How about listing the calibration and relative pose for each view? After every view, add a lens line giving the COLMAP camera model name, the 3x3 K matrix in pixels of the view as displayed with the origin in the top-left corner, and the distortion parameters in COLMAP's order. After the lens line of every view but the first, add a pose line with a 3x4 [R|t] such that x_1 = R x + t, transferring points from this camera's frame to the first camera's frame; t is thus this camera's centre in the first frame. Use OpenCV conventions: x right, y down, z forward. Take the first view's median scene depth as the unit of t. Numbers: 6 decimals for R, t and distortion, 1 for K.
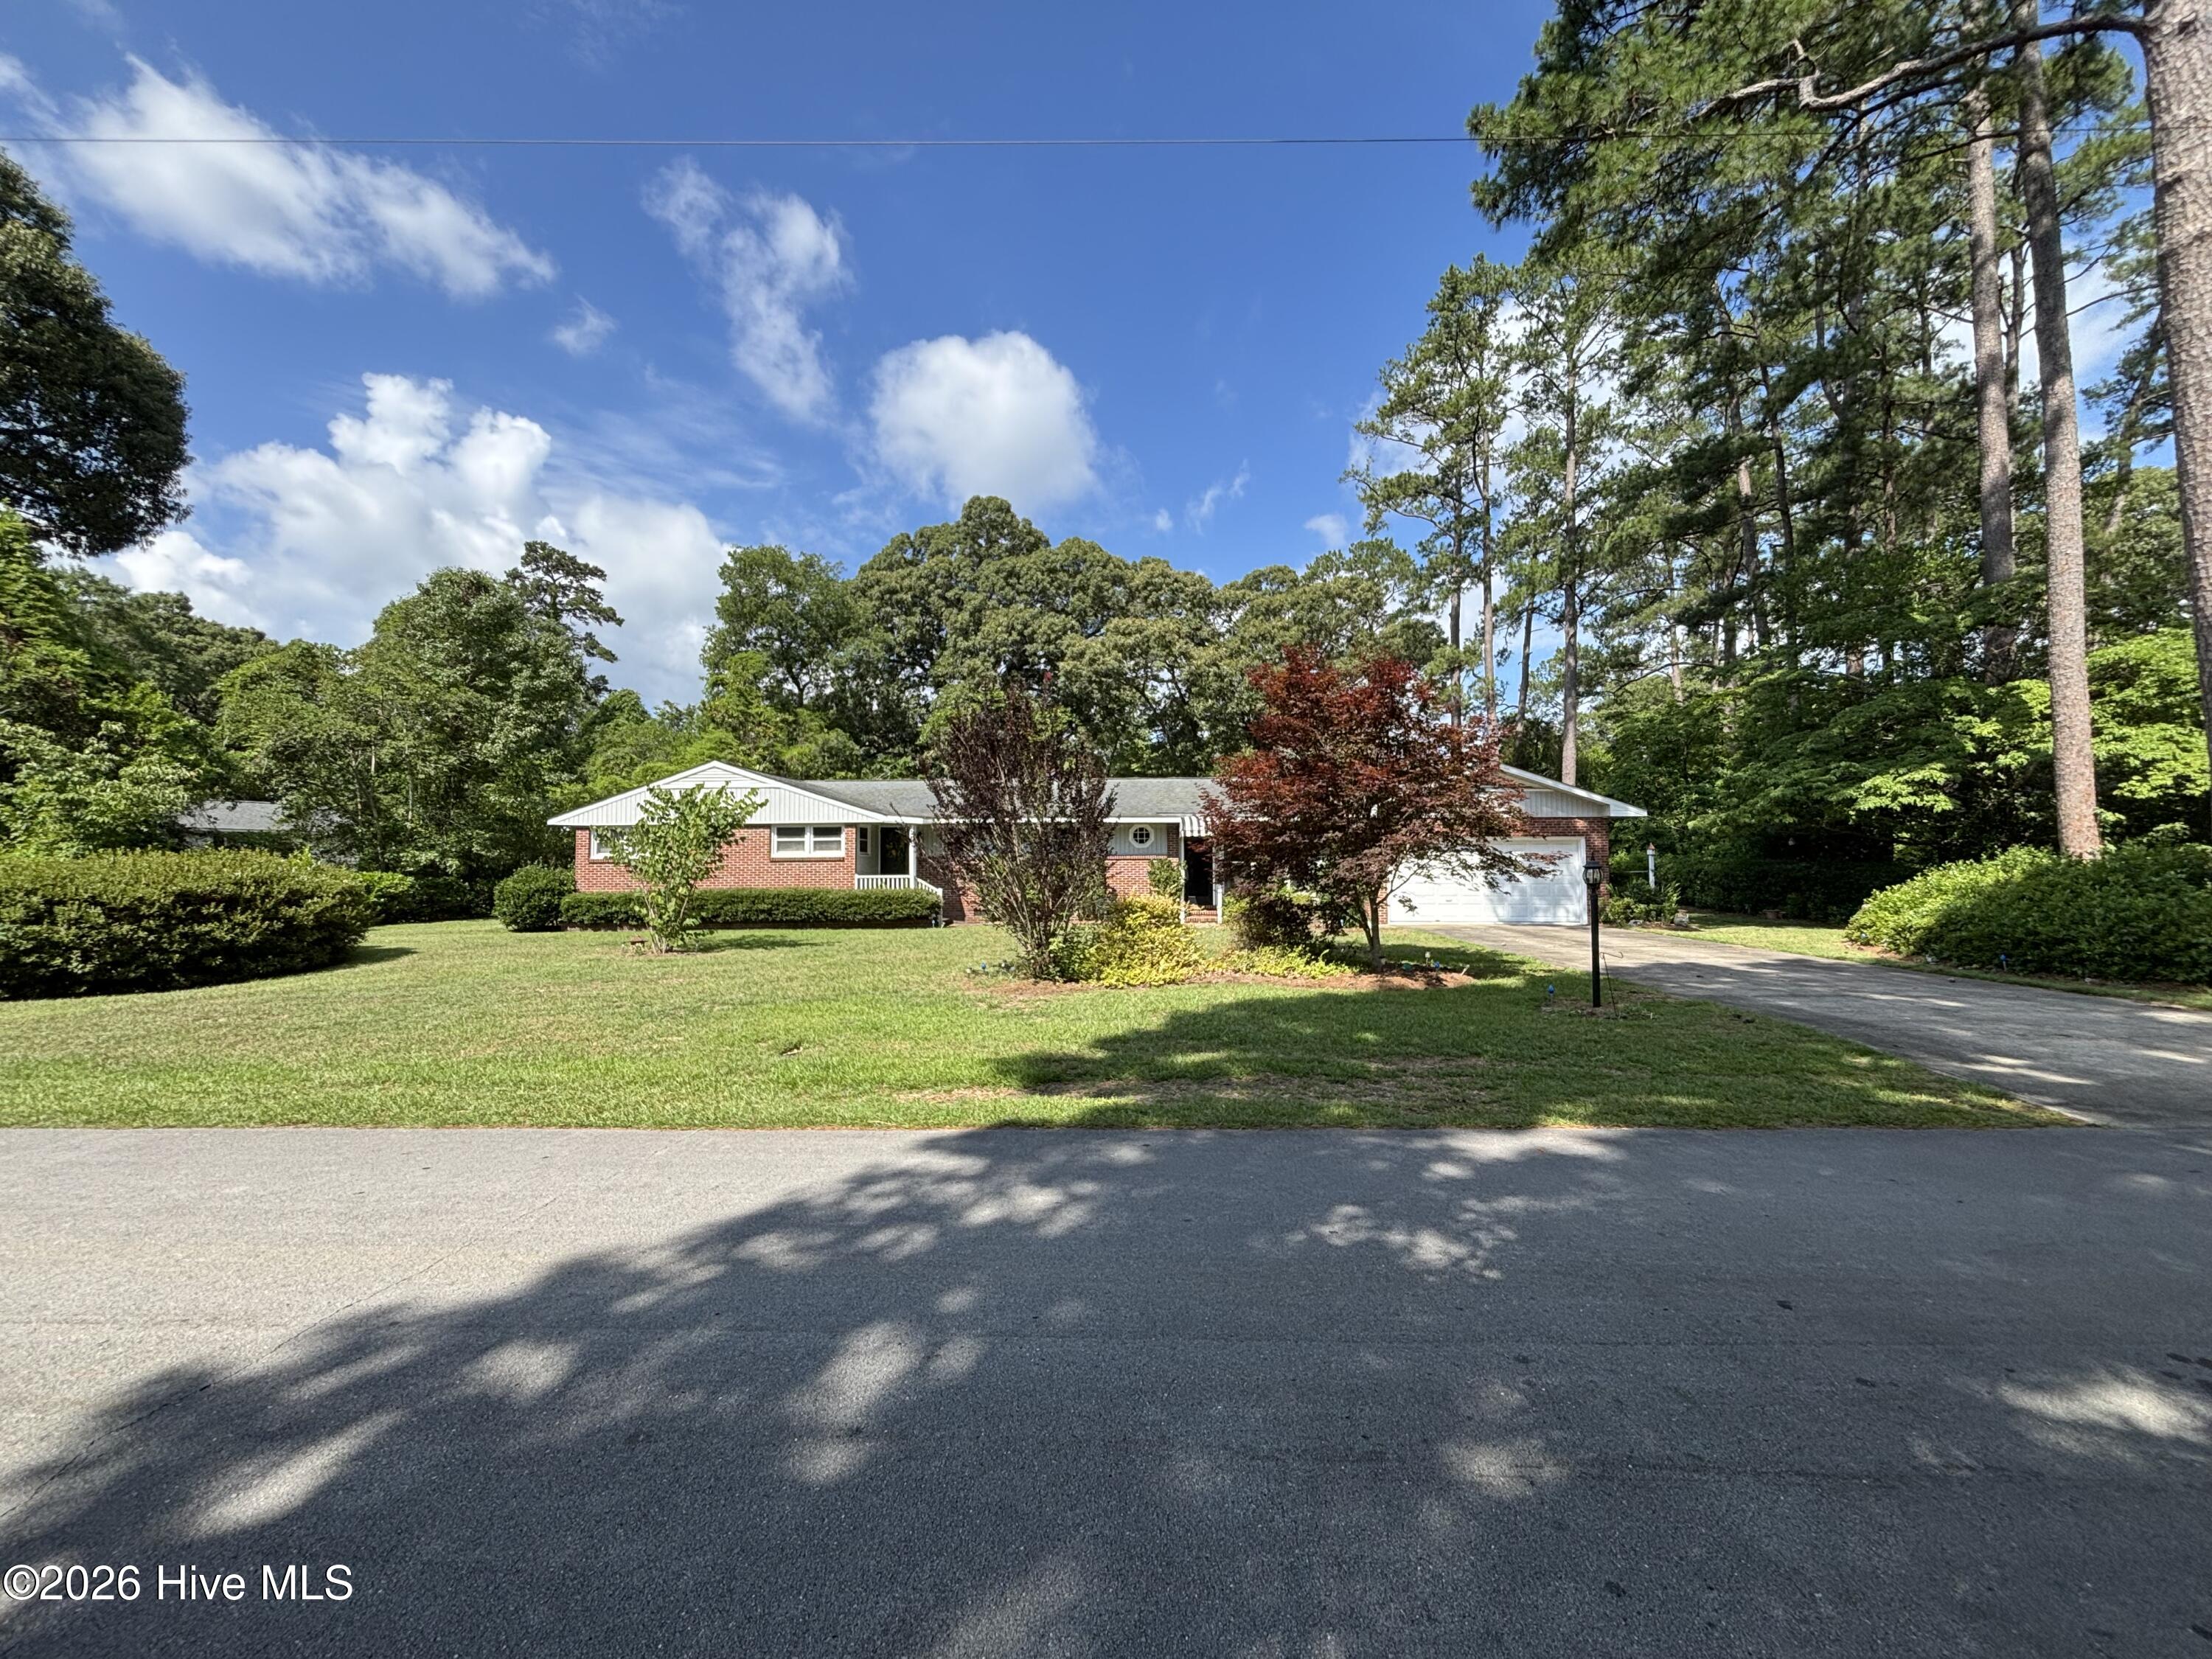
lens RADIAL K [[893.5, 0, 1096.2], [0, 893.5, 835.8], [0, 0, 1]] dist [0.003178, -0.000033]
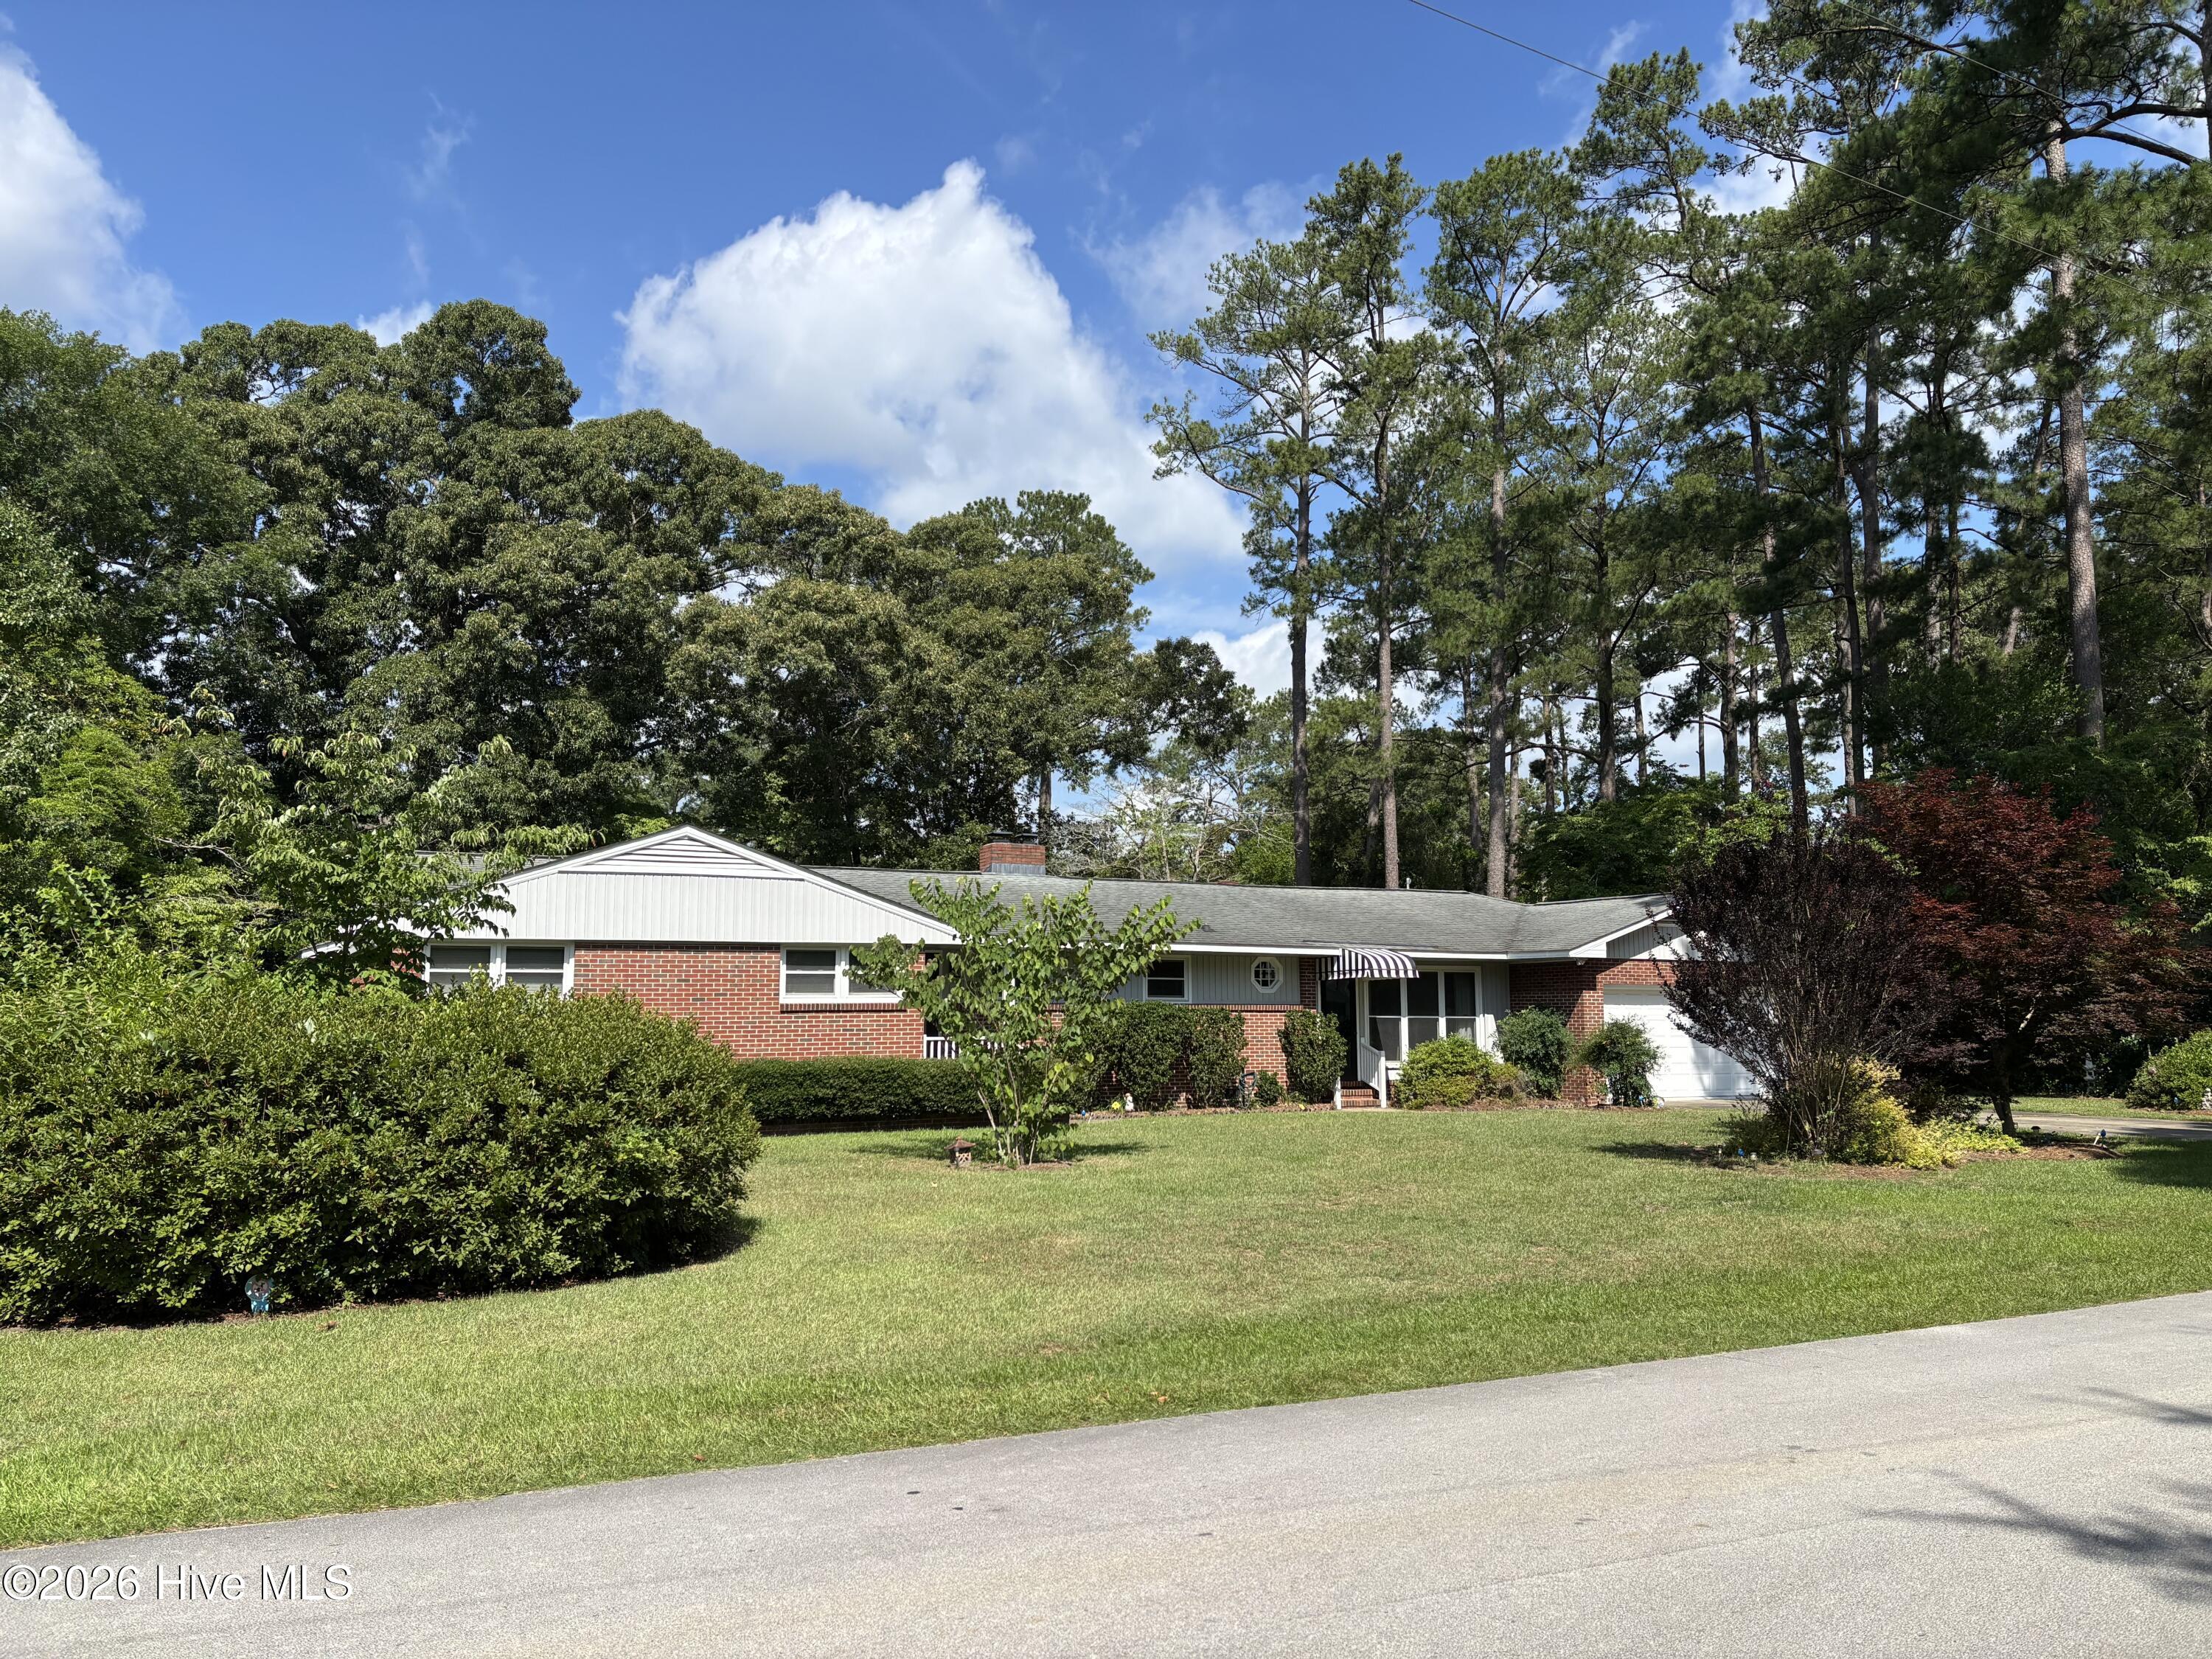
lens RADIAL K [[1673.8, 0, 1093.7], [0, 1673.8, 841.9], [0, 0, 1]] dist [0.054849, -0.043771]
pose [[0.865514, 0.056018, 0.497742, -0.369369], [-0.019753, 0.996771, -0.077833, 0.000810], [-0.500494, 0.057534, 0.863826, -0.000224]]
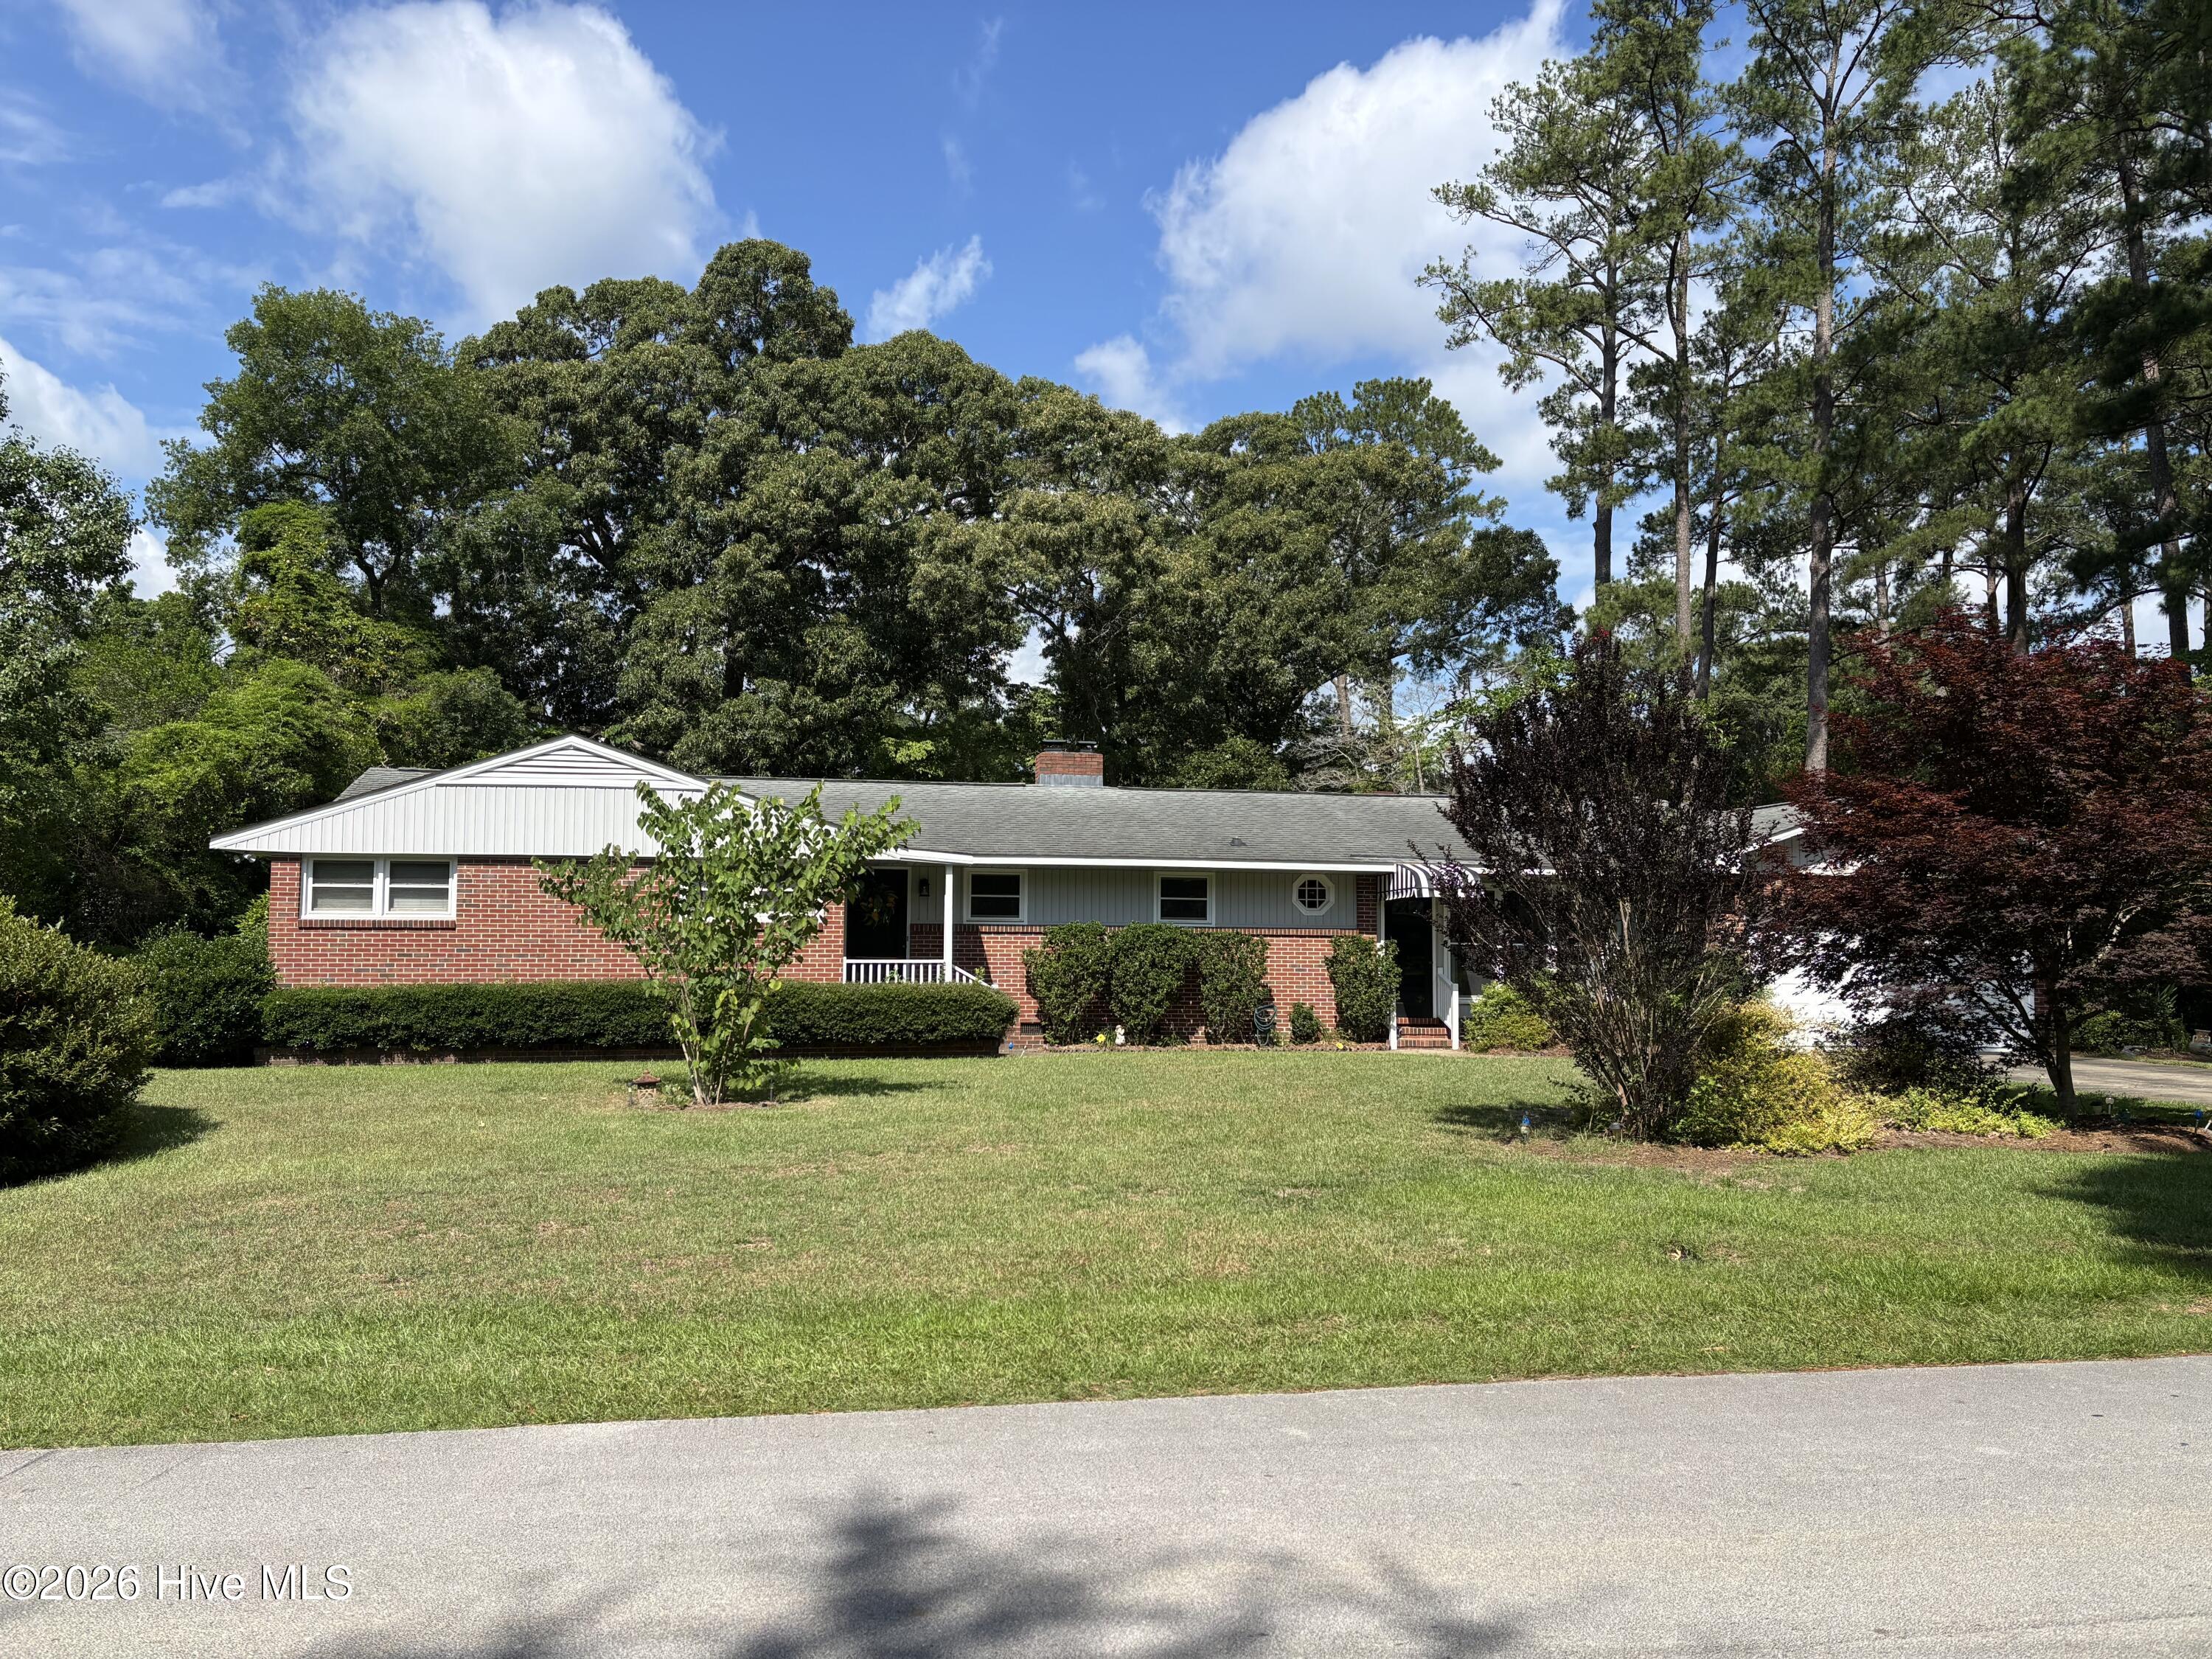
lens RADIAL K [[1673.8, 0, 1085.9], [0, 1673.8, 837.1], [0, 0, 1]] dist [0.054849, -0.043771]
pose [[0.977058, 0.027352, 0.211212, -0.170623], [-0.021528, 0.999323, -0.029826, -0.000665], [-0.211885, 0.024595, 0.976985, -0.008793]]
